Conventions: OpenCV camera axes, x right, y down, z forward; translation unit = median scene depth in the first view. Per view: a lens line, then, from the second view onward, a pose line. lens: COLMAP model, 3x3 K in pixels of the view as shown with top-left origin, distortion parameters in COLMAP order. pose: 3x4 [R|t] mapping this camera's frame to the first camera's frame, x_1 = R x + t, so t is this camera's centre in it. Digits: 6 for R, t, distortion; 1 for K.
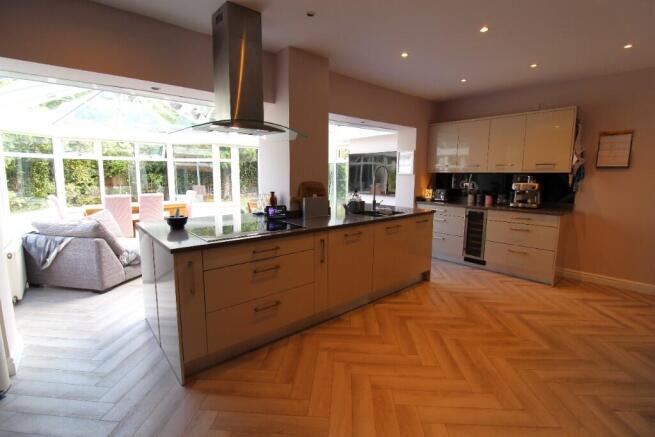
lens RADIAL K [[302.2, 0, 327.5], [0, 302.2, 218.5], [0, 0, 1]] dist [0.000322, -0.015625]
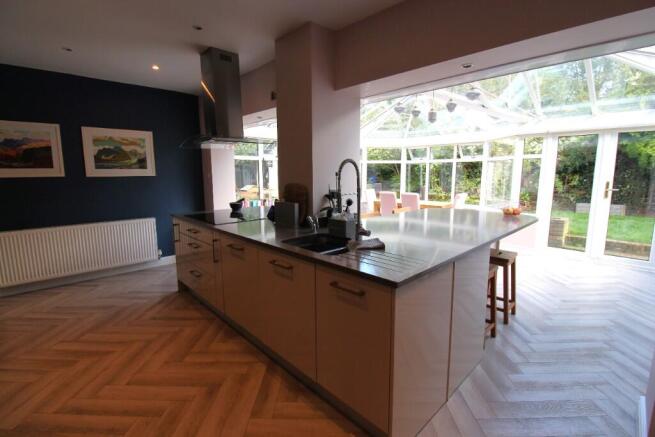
lens RADIAL K [[302.2, 0, 327.5], [0, 302.2, 218.5], [0, 0, 1]] dist [0.000322, -0.015625]
pose [[0.045039, 0.136808, -0.989573, 0.838837], [-0.136016, 0.982194, 0.129597, -0.154960], [0.989682, 0.128761, 0.062845, 1.104605]]
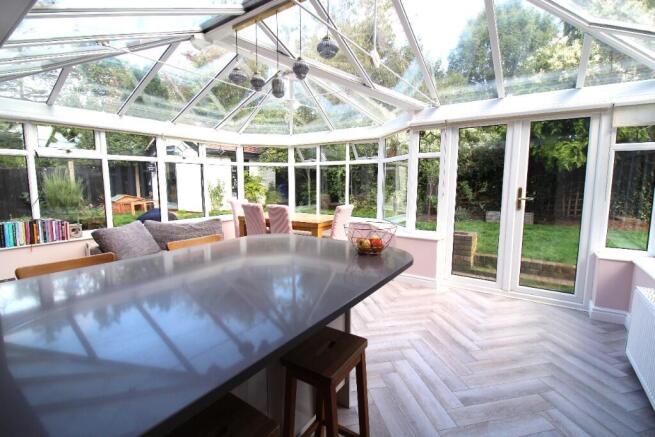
lens RADIAL K [[302.2, 0, 327.5], [0, 302.2, 218.5], [0, 0, 1]] dist [0.000322, -0.015625]
pose [[0.244806, 0.108890, -0.963438, 0.342407], [-0.132241, 0.988138, 0.078080, -0.210254], [0.960512, 0.108291, 0.256301, 1.575158]]
